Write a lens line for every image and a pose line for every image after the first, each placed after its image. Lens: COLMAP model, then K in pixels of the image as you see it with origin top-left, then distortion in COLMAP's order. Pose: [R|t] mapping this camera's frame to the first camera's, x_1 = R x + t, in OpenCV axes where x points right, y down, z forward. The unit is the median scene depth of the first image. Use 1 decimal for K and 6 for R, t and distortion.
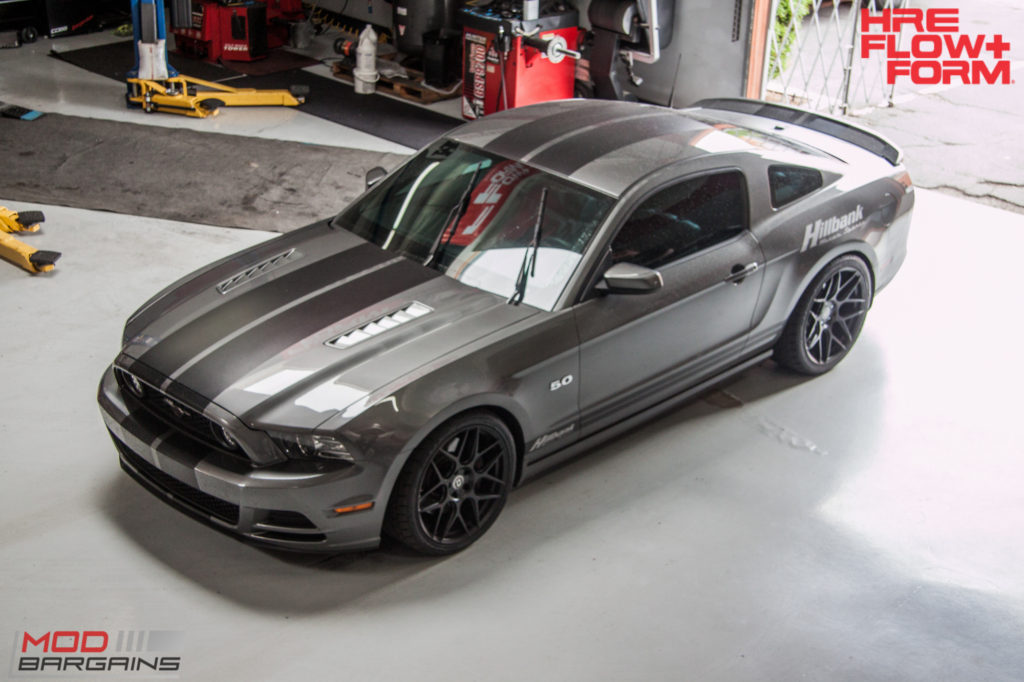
lens RADIAL K [[1656.5, 0, 512.0], [0, 1656.5, 341.0], [0, 0, 1]] dist [0.168503, 0.090323]
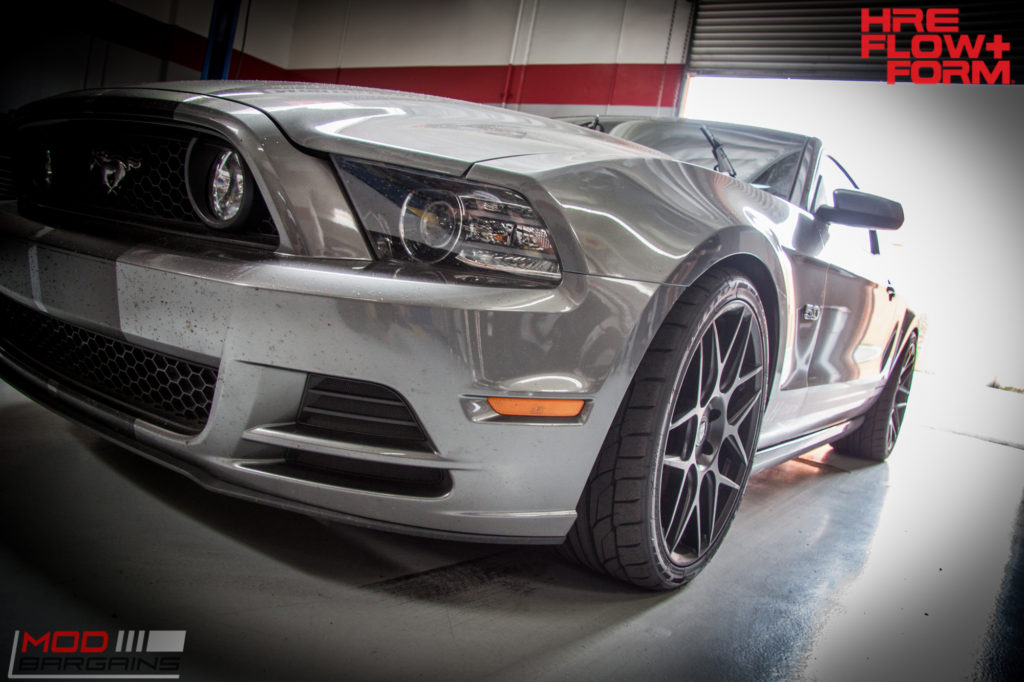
lens RADIAL K [[778.4, 0, 512.0], [0, 778.4, 341.0], [0, 0, 1]] dist [-0.180679, 0.136431]
pose [[0.972966, 0.136420, 0.186354, -0.074474], [-0.068820, 0.941500, -0.329911, 0.079140], [-0.220458, 0.308167, 0.925436, 0.464134]]
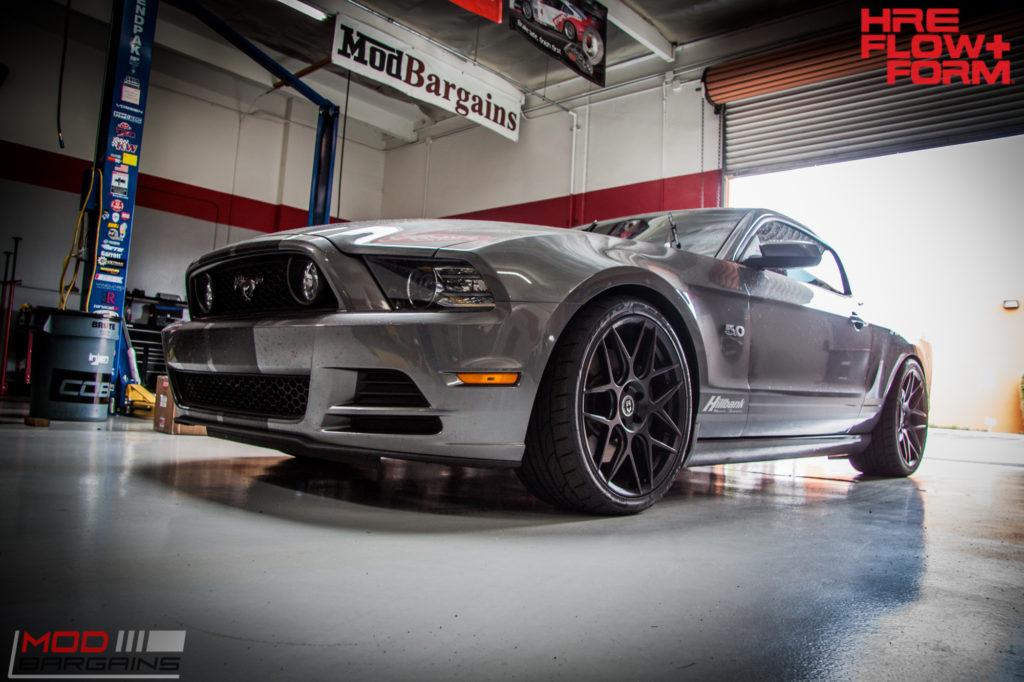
lens RADIAL K [[786.6, 0, 512.0], [0, 786.6, 341.0], [0, 0, 1]] dist [-0.185366, 0.157752]
pose [[0.999224, 0.034052, 0.019793, -0.051390], [-0.020379, 0.877015, -0.480030, 0.127623], [-0.033705, 0.479254, 0.877029, 0.404397]]
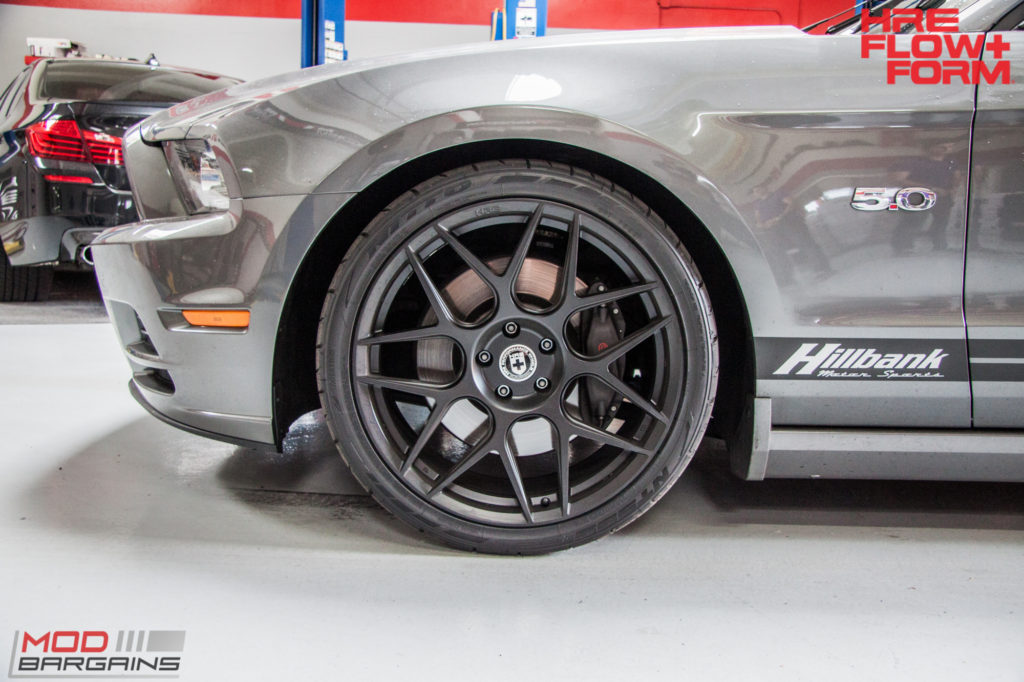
lens RADIAL K [[956.6, 0, 512.0], [0, 956.6, 341.0], [0, 0, 1]] dist [-0.115321, 0.224482]
pose [[0.715959, 0.087849, -0.692593, 0.069537], [-0.301159, 0.933866, -0.192866, 0.071601], [0.629846, 0.346665, 0.695067, 0.487502]]
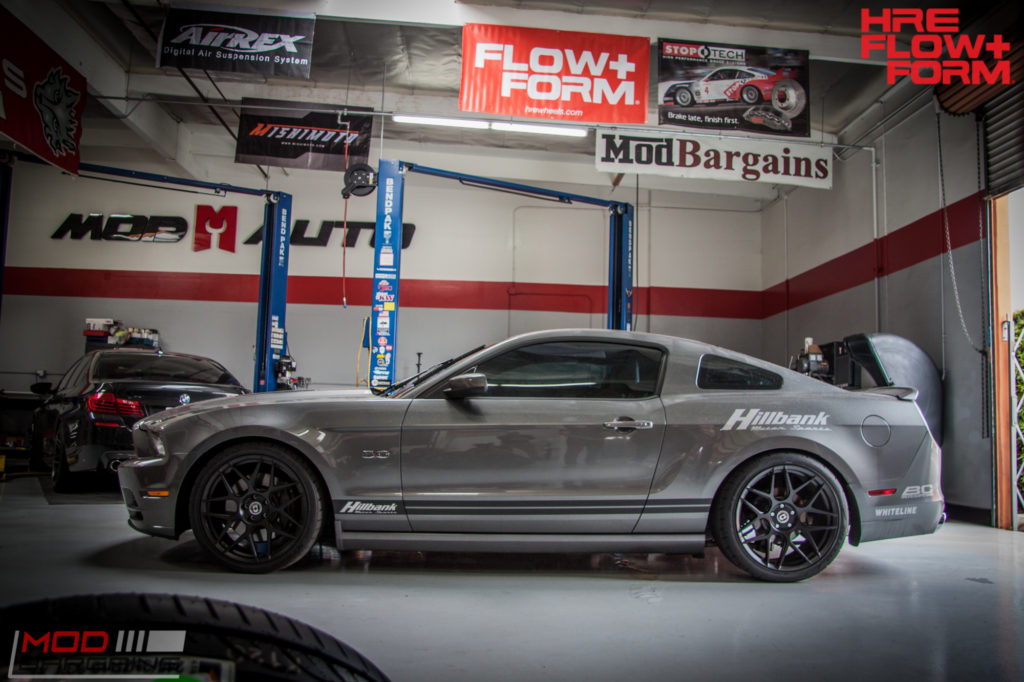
lens RADIAL K [[856.7, 0, 512.0], [0, 856.7, 341.0], [0, 0, 1]] dist [-0.114599, 0.095298]
pose [[0.733445, -0.071116, -0.676019, 0.296729], [-0.288235, 0.868140, -0.404047, 0.099347], [0.615613, 0.491199, 0.616234, 0.396548]]
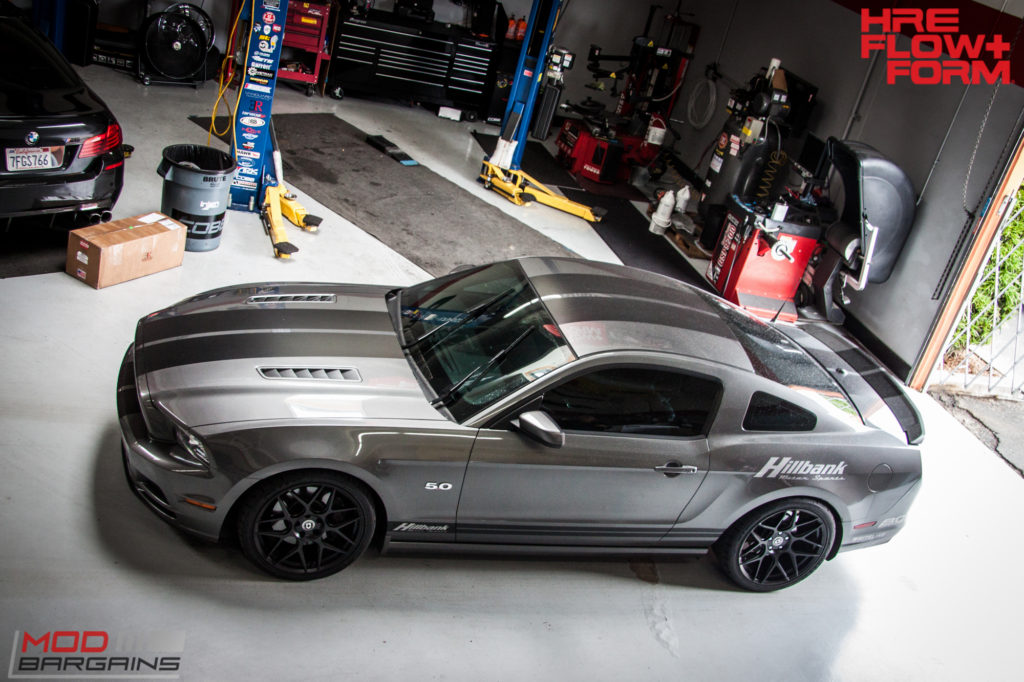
lens RADIAL K [[1186.2, 0, 512.0], [0, 1186.2, 341.0], [0, 0, 1]] dist [0.001683, 0.050196]
pose [[0.851667, 0.379477, -0.361470, 0.194360], [-0.396166, 0.917689, 0.029991, -0.064981], [0.343097, 0.117660, 0.931901, 0.155044]]
